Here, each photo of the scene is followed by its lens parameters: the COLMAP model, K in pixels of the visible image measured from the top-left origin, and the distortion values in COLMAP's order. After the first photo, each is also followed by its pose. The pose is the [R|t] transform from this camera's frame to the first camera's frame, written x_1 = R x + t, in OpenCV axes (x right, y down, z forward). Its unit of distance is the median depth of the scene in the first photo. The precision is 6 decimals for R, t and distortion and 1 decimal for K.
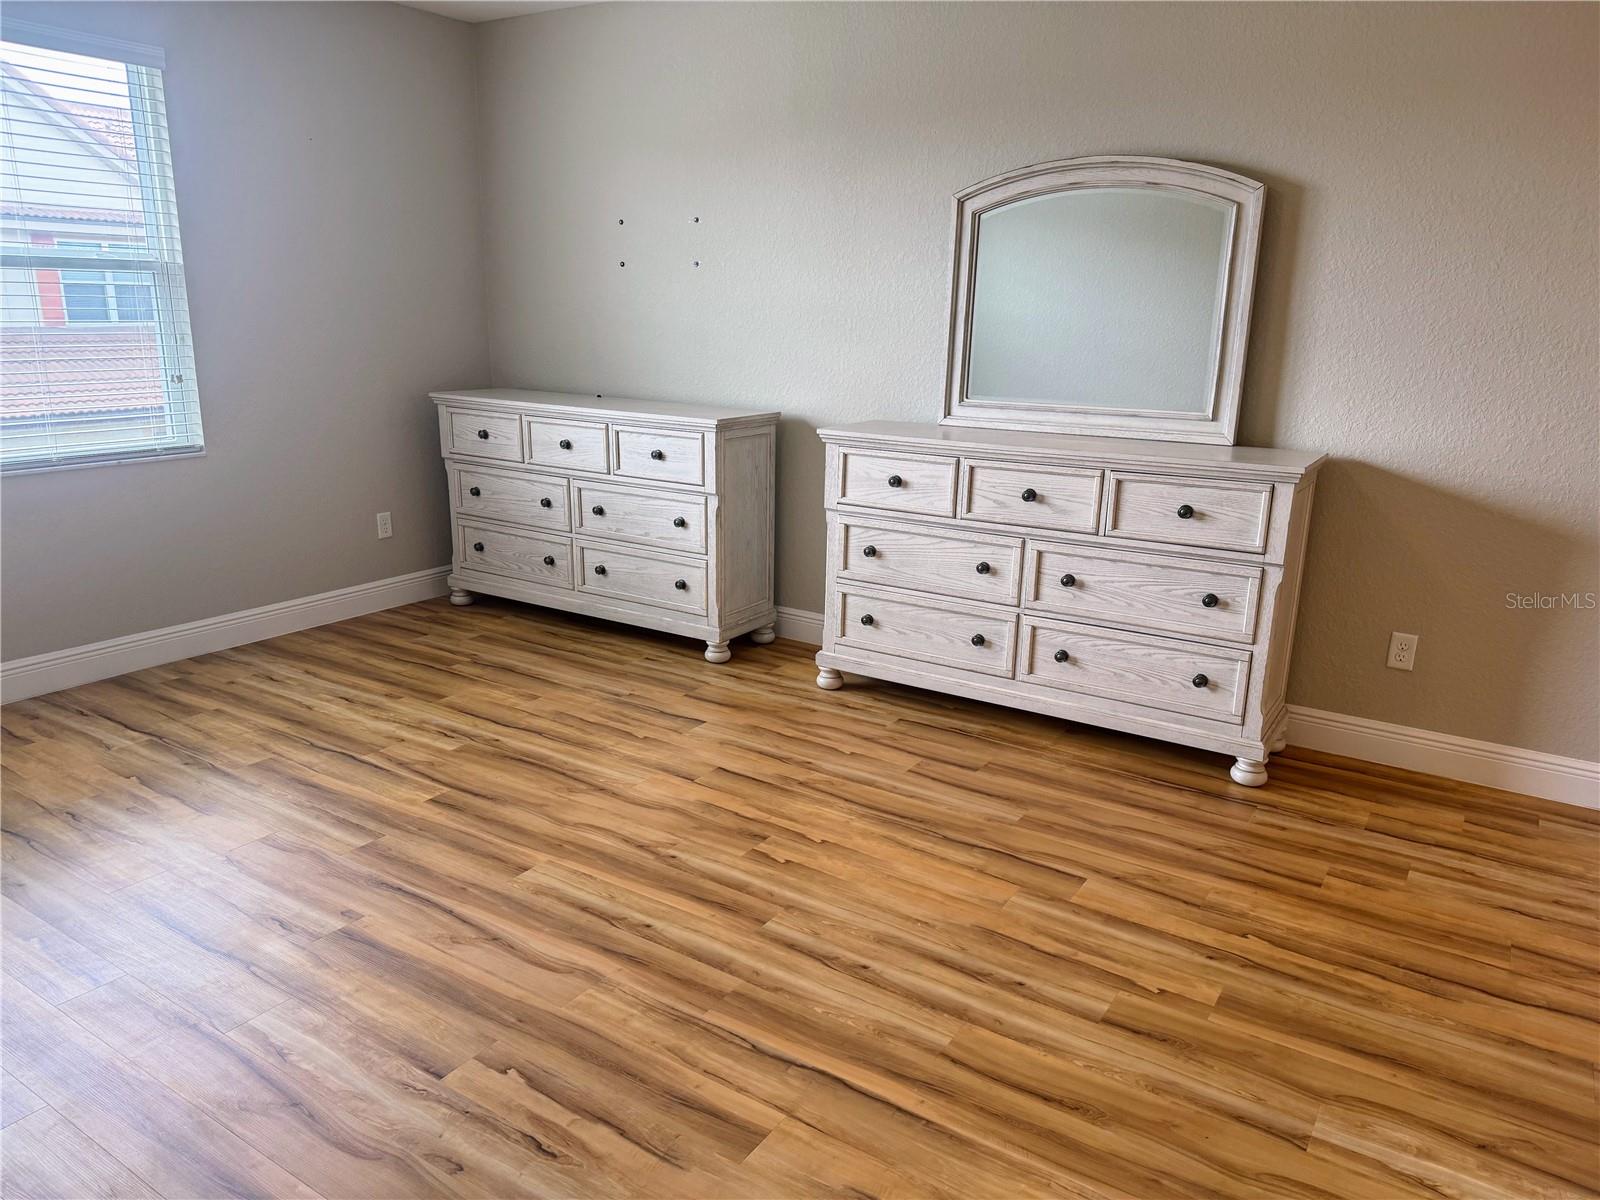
lens RADIAL K [[1125.7, 0, 800.0], [0, 1125.7, 600.0], [0, 0, 1]] dist [-0.002687, 0.001566]
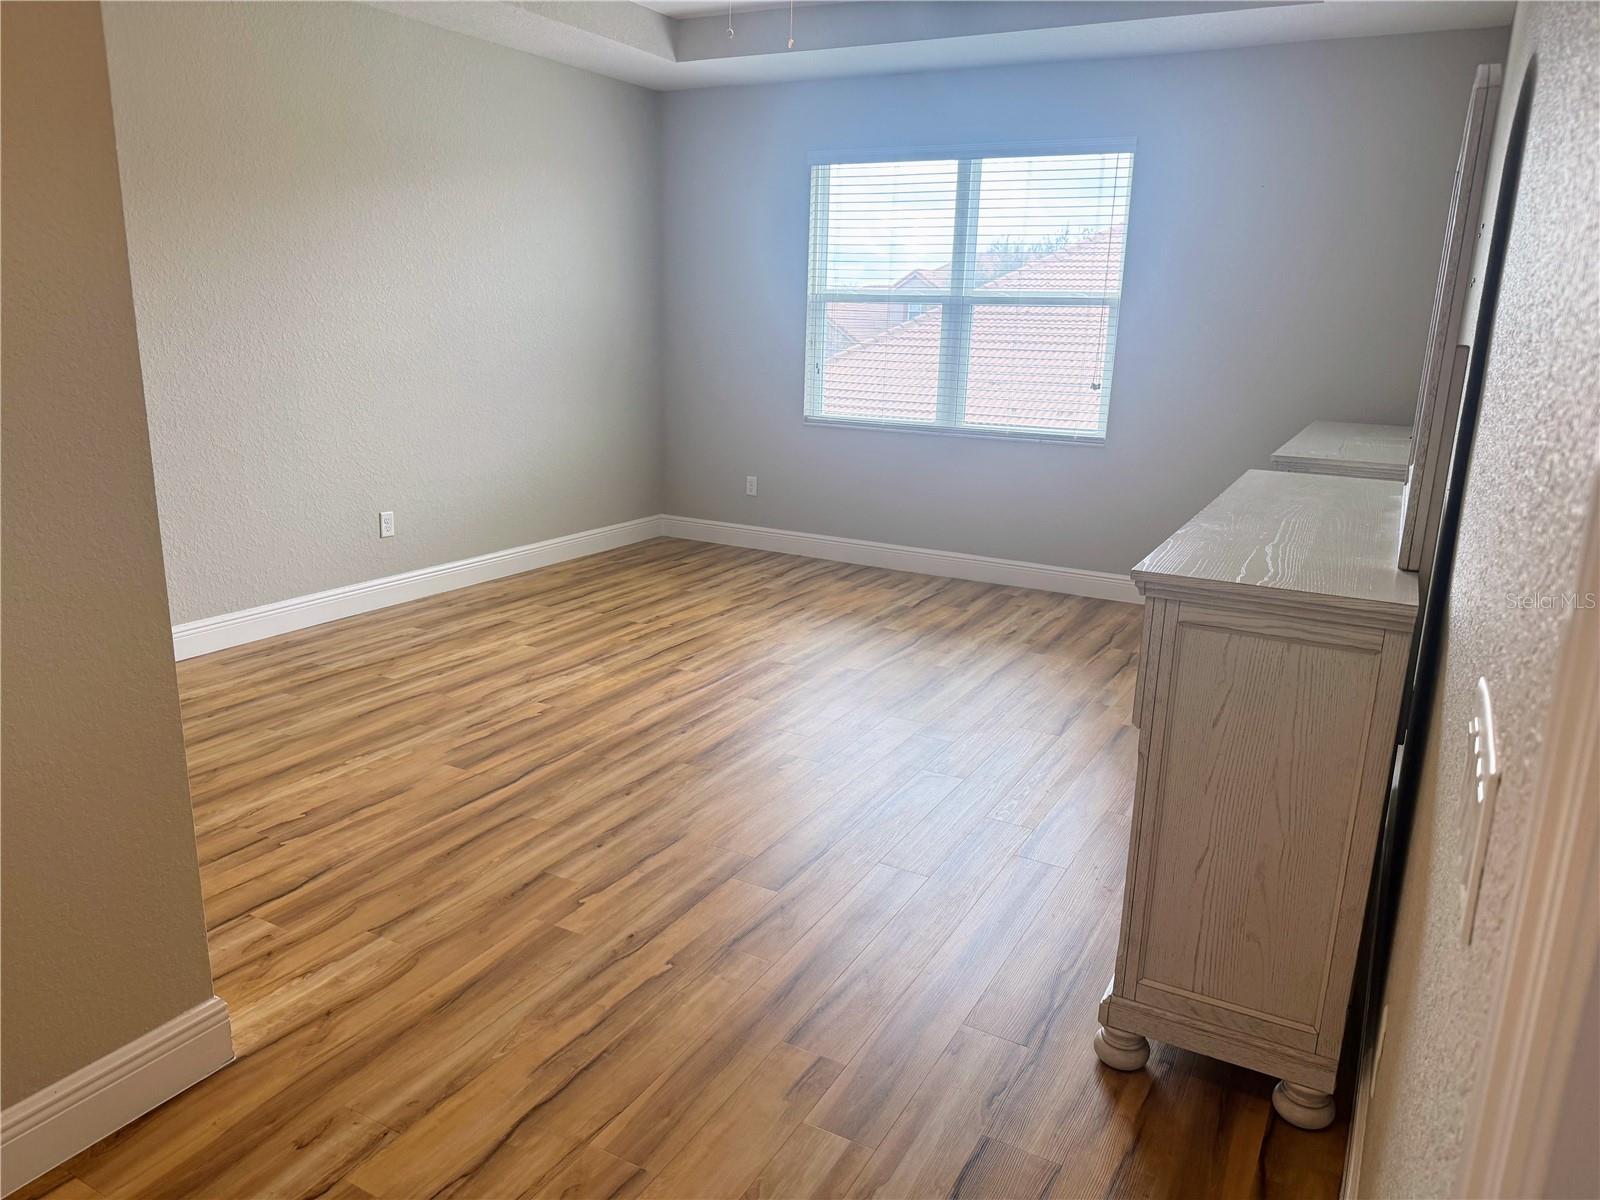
lens RADIAL K [[1125.7, 0, 800.0], [0, 1125.7, 600.0], [0, 0, 1]] dist [-0.002687, 0.001566]
pose [[0.077919, 0.228463, -0.970429, 1.346004], [-0.284476, 0.938015, 0.197991, -0.216883], [0.955511, 0.260637, 0.138081, 0.970175]]
